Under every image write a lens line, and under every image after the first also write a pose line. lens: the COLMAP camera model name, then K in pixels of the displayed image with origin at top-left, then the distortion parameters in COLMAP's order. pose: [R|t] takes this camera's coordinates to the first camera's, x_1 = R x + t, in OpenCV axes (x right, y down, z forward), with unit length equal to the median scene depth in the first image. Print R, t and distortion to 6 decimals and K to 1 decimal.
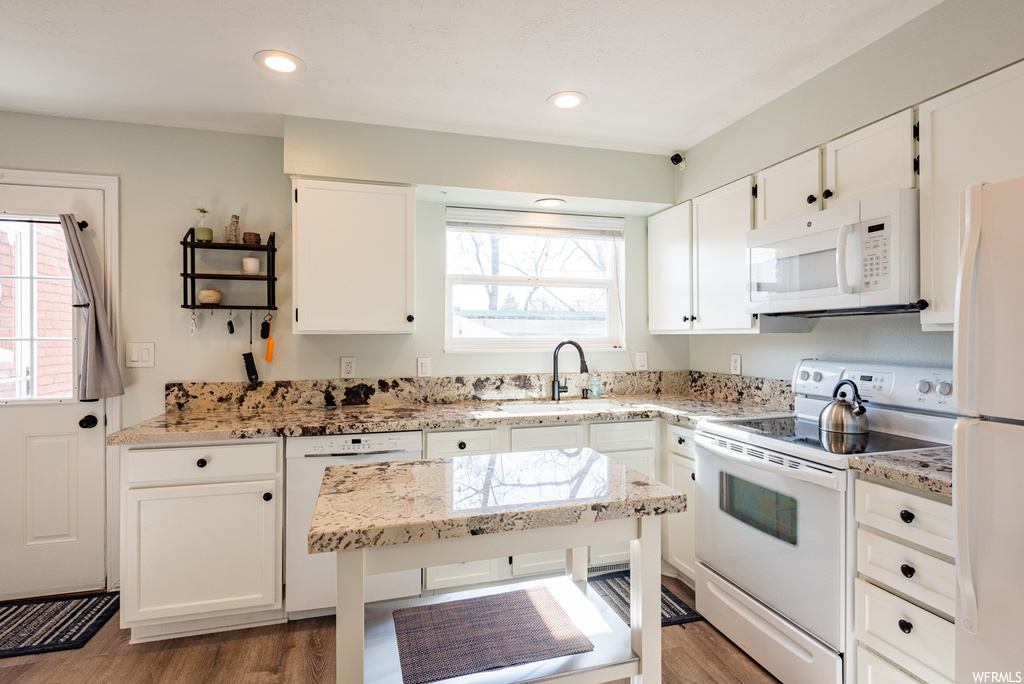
lens RADIAL K [[520.1, 0, 516.3], [0, 520.1, 340.5], [0, 0, 1]] dist [0.012420, 0.000503]
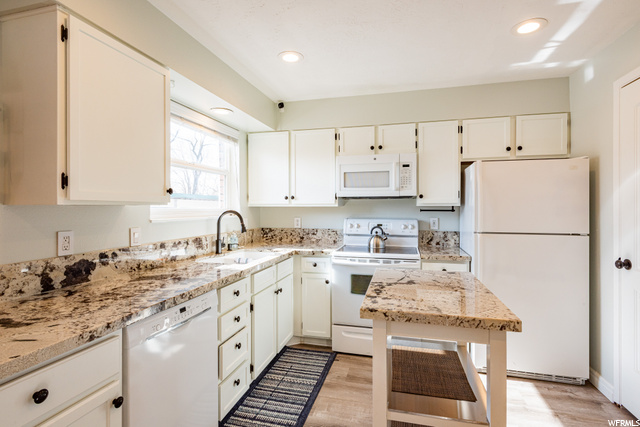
lens RADIAL K [[325.0, 0, 320.6], [0, 325.0, 210.2], [0, 0, 1]] dist [0.012420, 0.000503]
pose [[0.506873, -0.004980, 0.862006, -0.580902], [0.006149, 0.999979, 0.002162, -0.001519], [-0.861999, 0.004204, 0.506893, 0.354510]]
